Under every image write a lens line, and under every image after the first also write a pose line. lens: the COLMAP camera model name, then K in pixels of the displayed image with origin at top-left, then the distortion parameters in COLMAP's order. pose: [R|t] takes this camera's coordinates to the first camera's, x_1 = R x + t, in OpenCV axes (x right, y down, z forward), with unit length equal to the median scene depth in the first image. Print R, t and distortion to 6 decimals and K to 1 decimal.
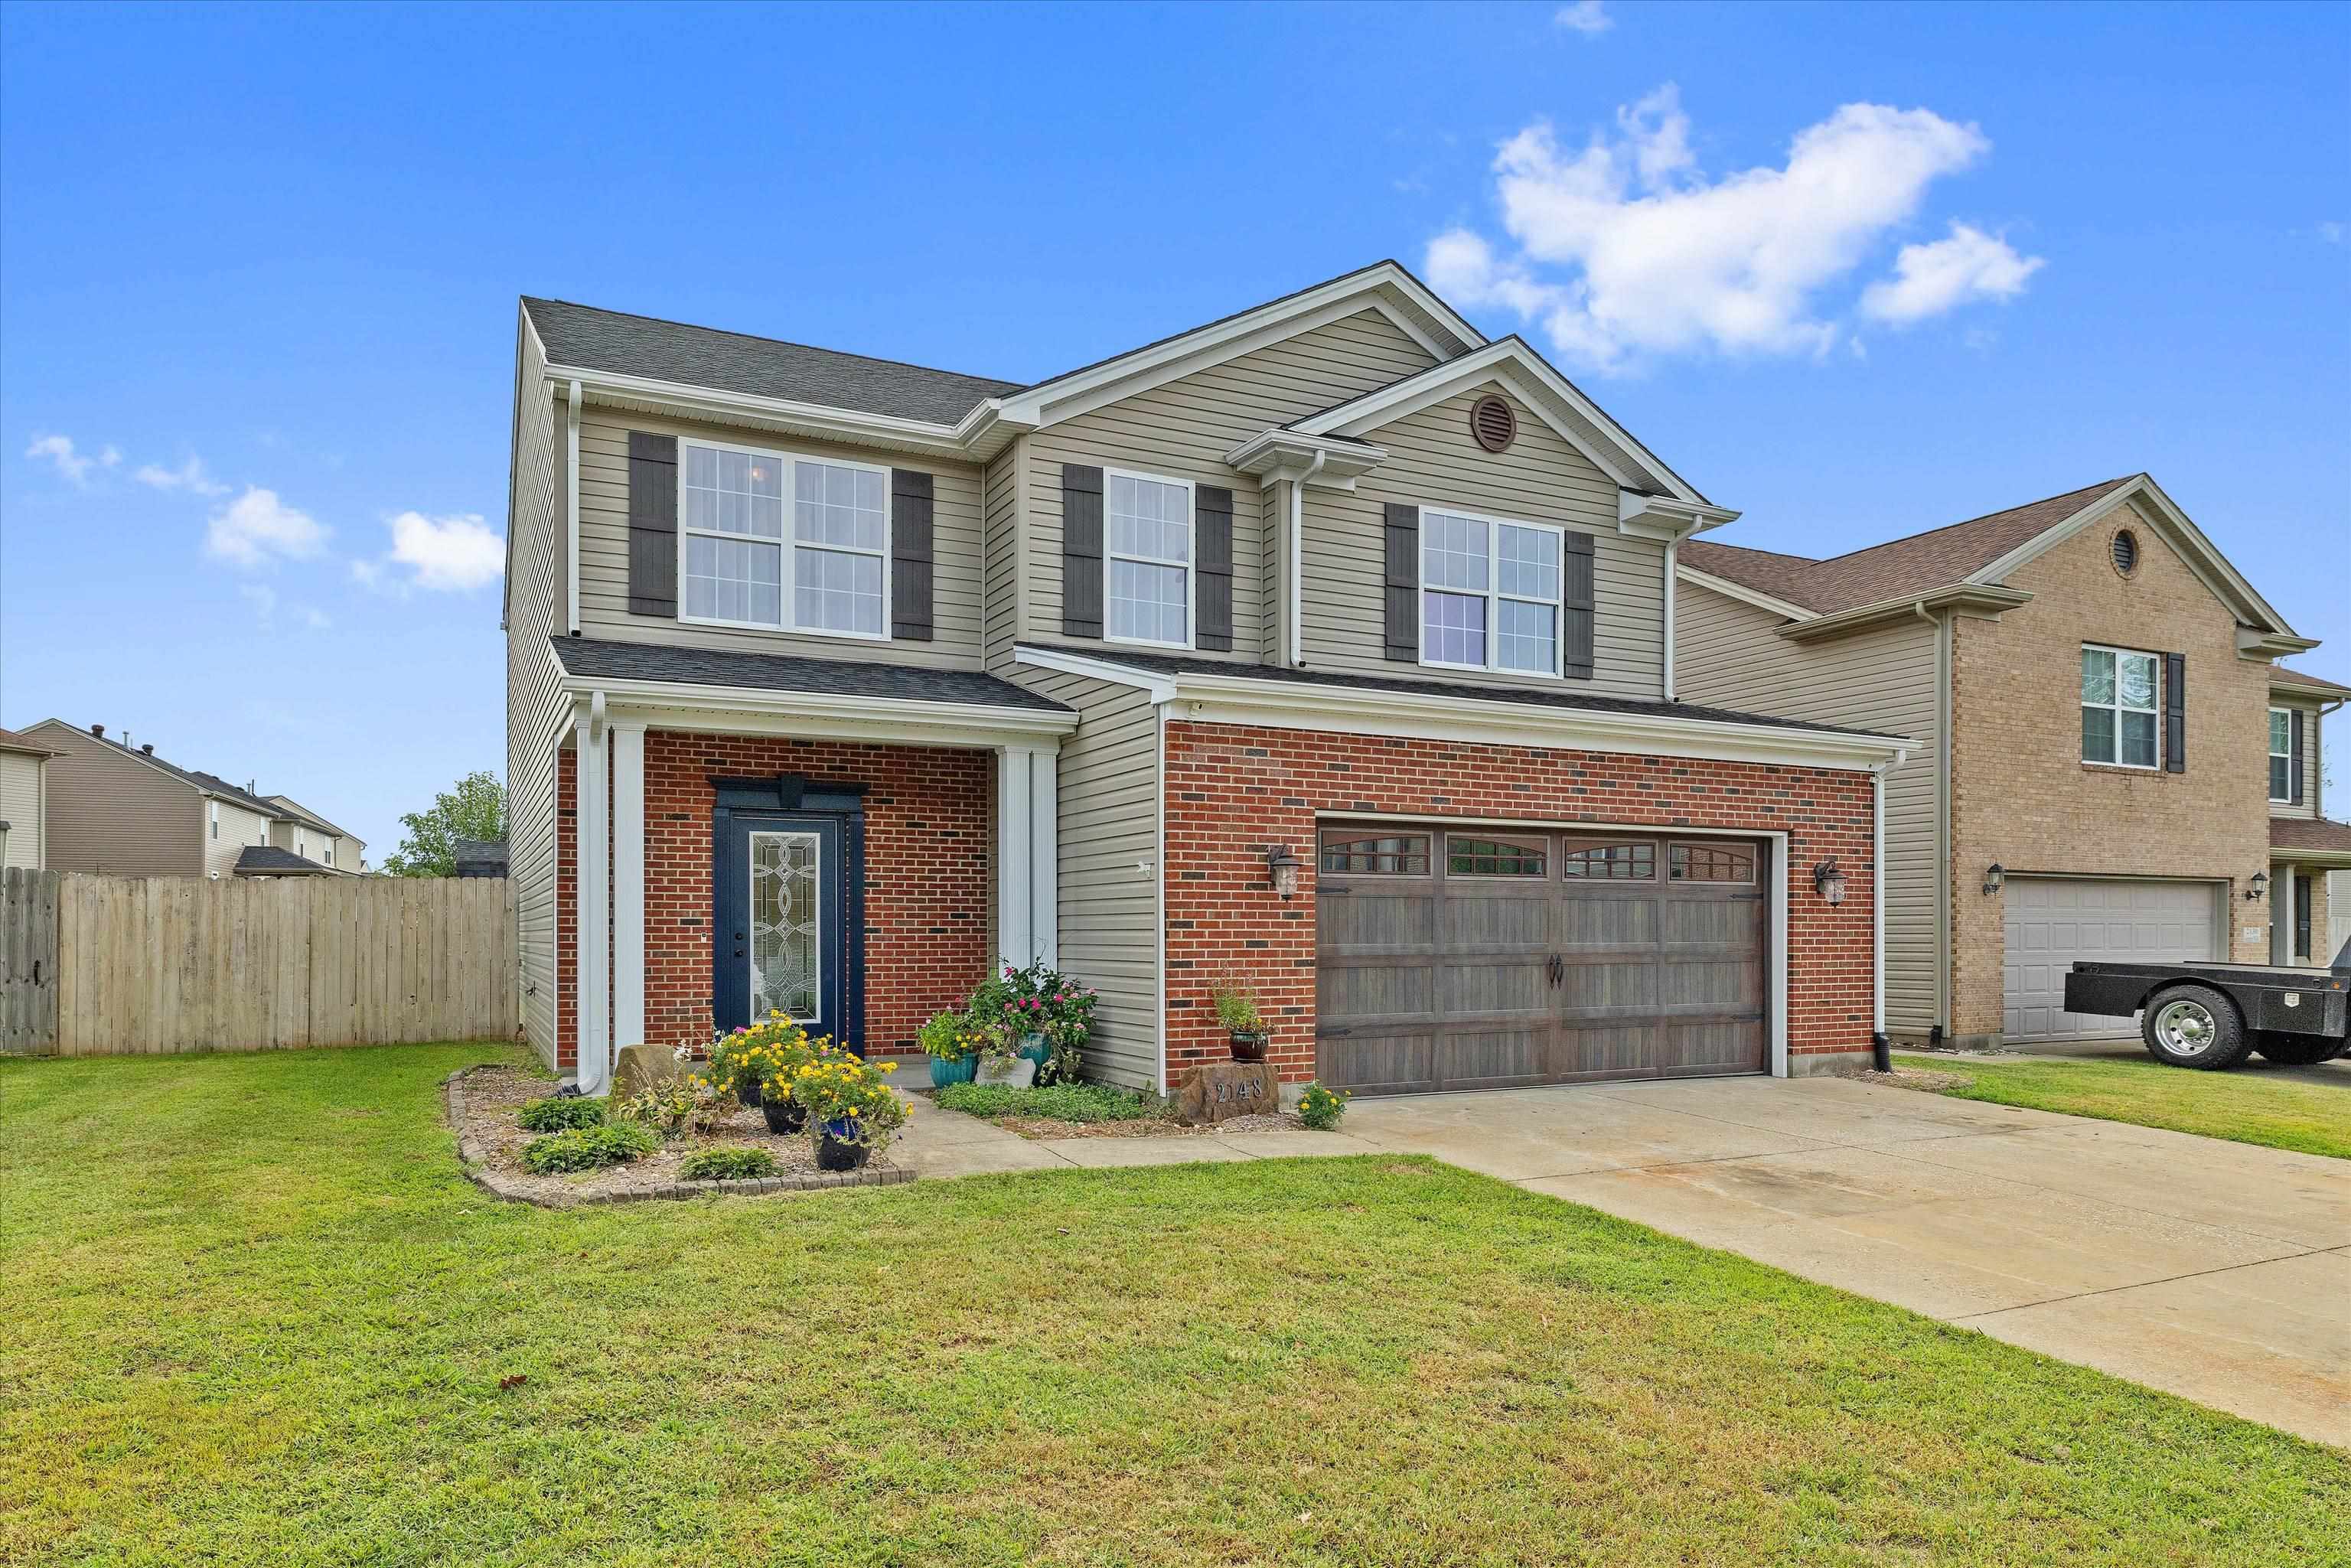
lens RADIAL K [[1022.5, 0, 1157.7], [0, 1022.5, 776.6], [0, 0, 1]] dist [0.000141, 0.000287]
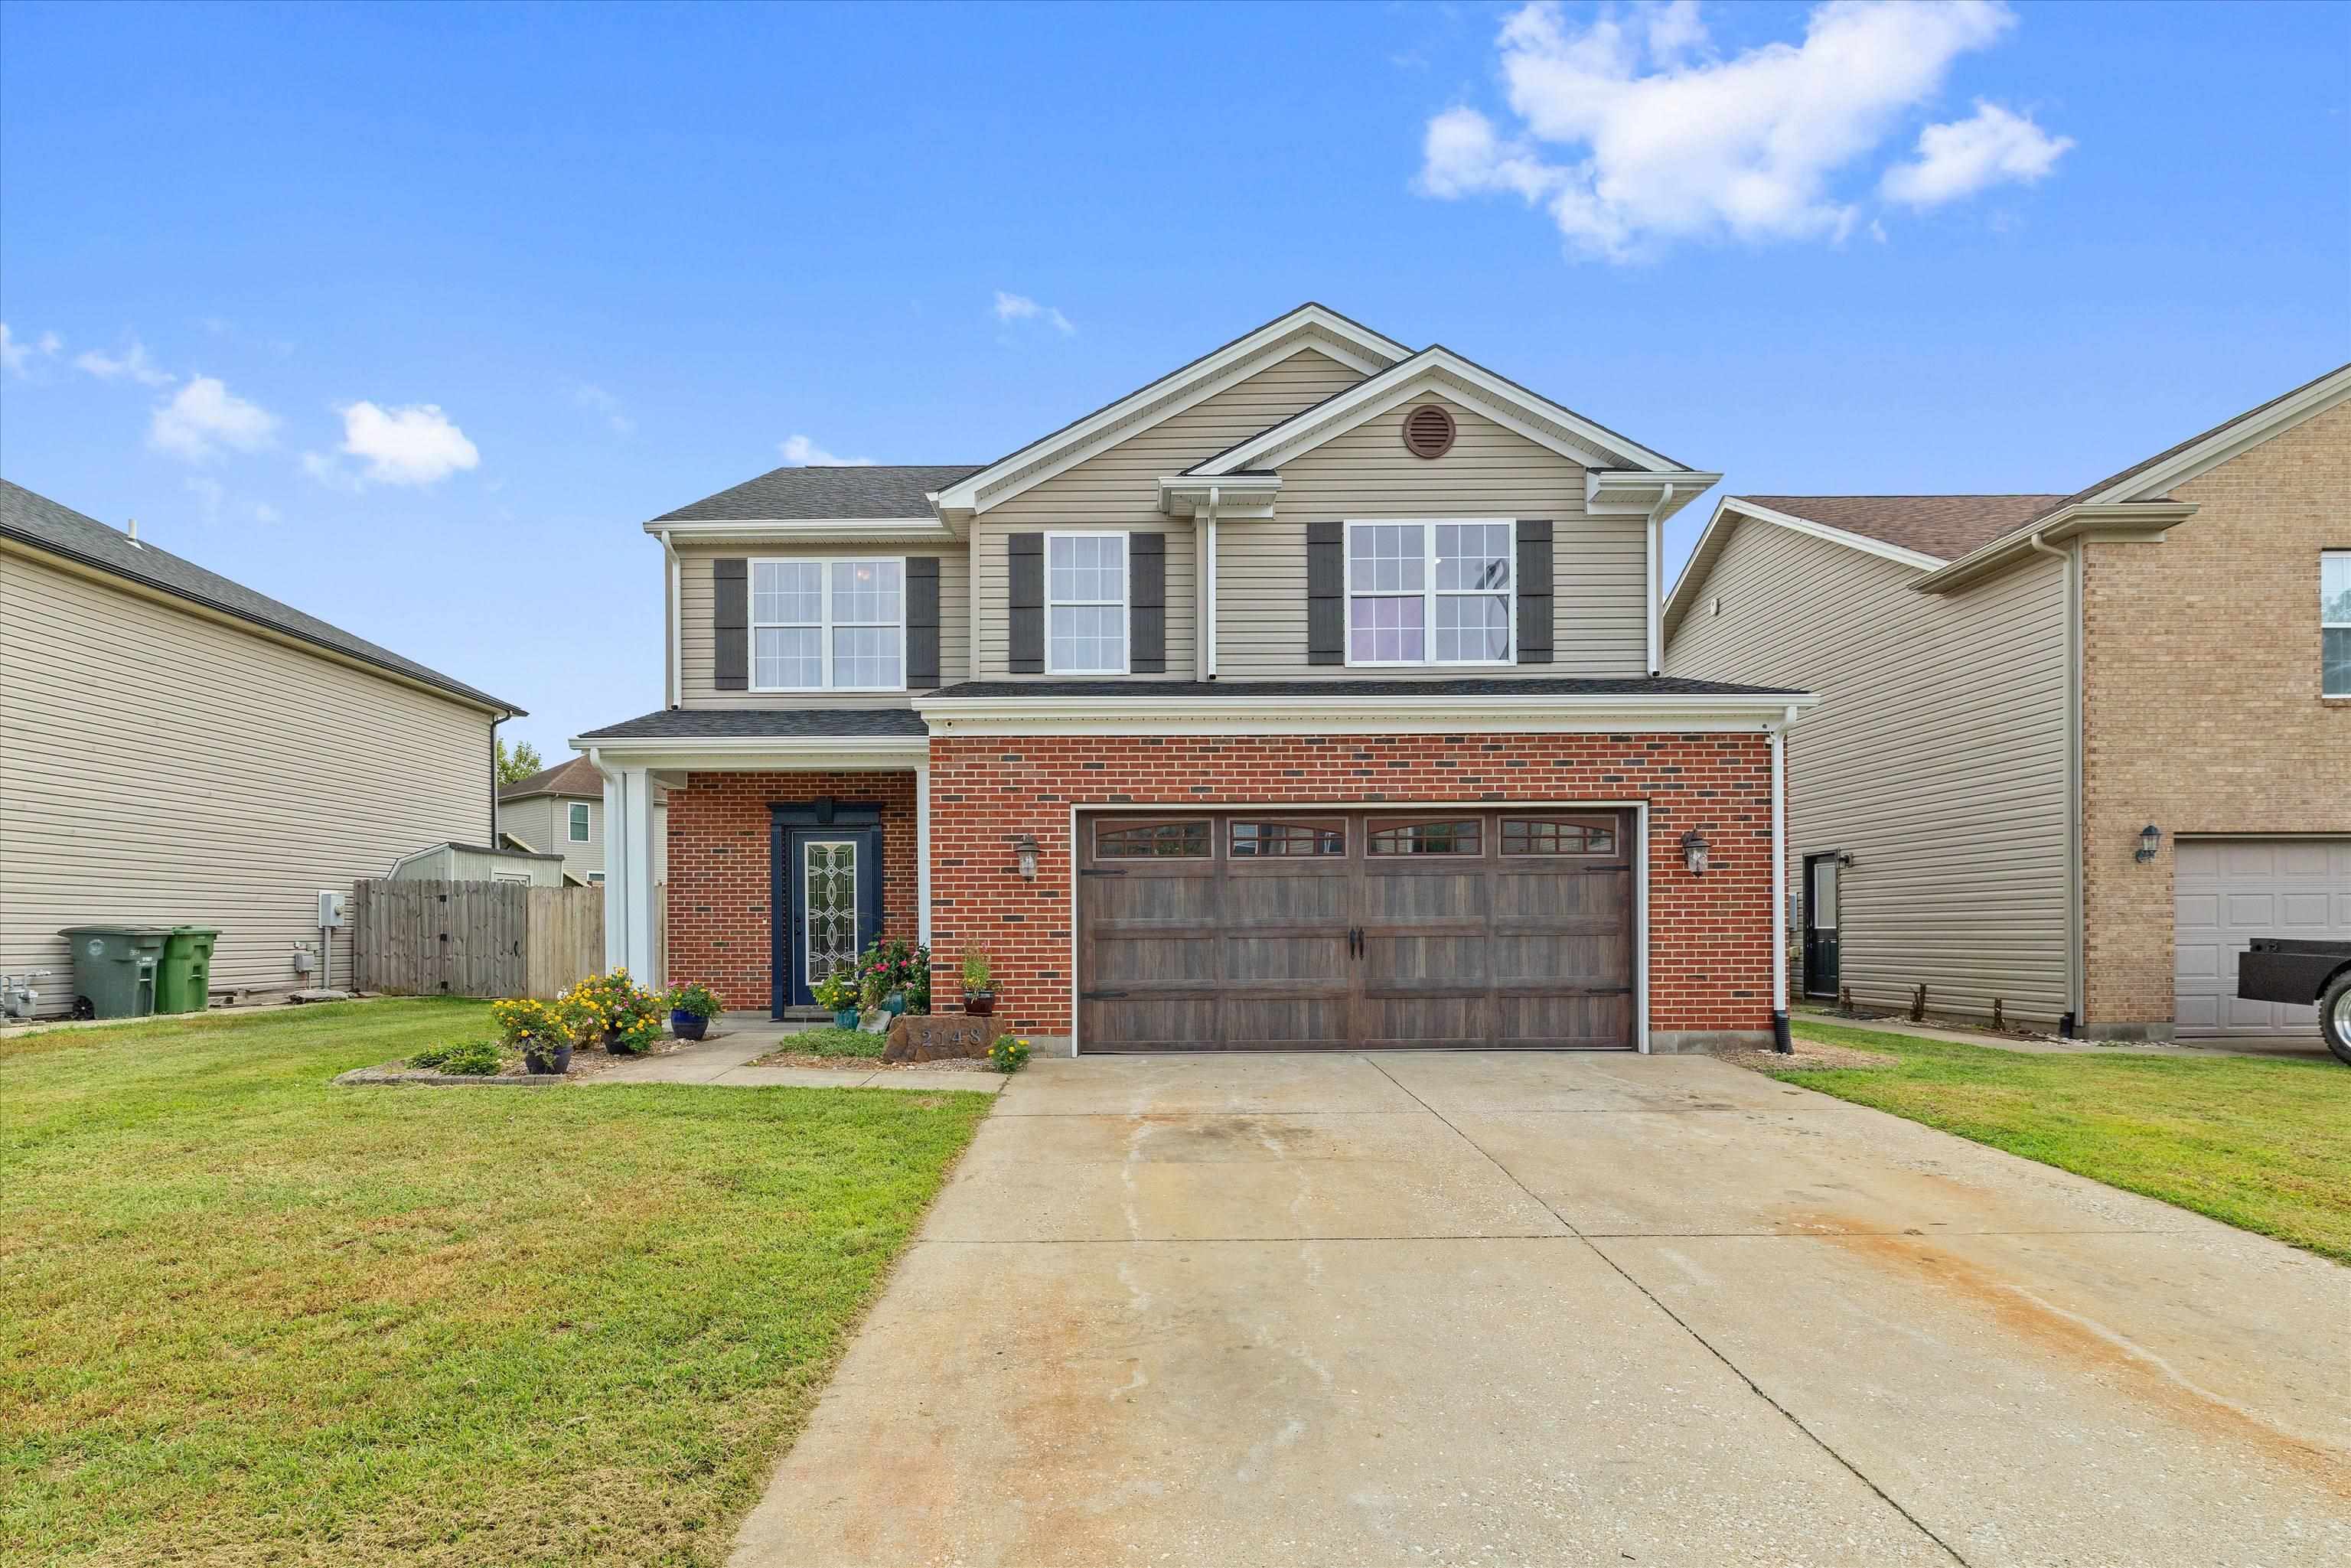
lens RADIAL K [[870.6, 0, 1175.5], [0, 870.6, 793.0], [0, 0, 1]] dist [-0.000157, 0.000372]
pose [[0.944973, -0.056611, -0.322213, 0.455193], [0.057332, 0.998329, -0.007261, 0.026610], [0.322086, -0.011612, 0.946639, 0.073821]]
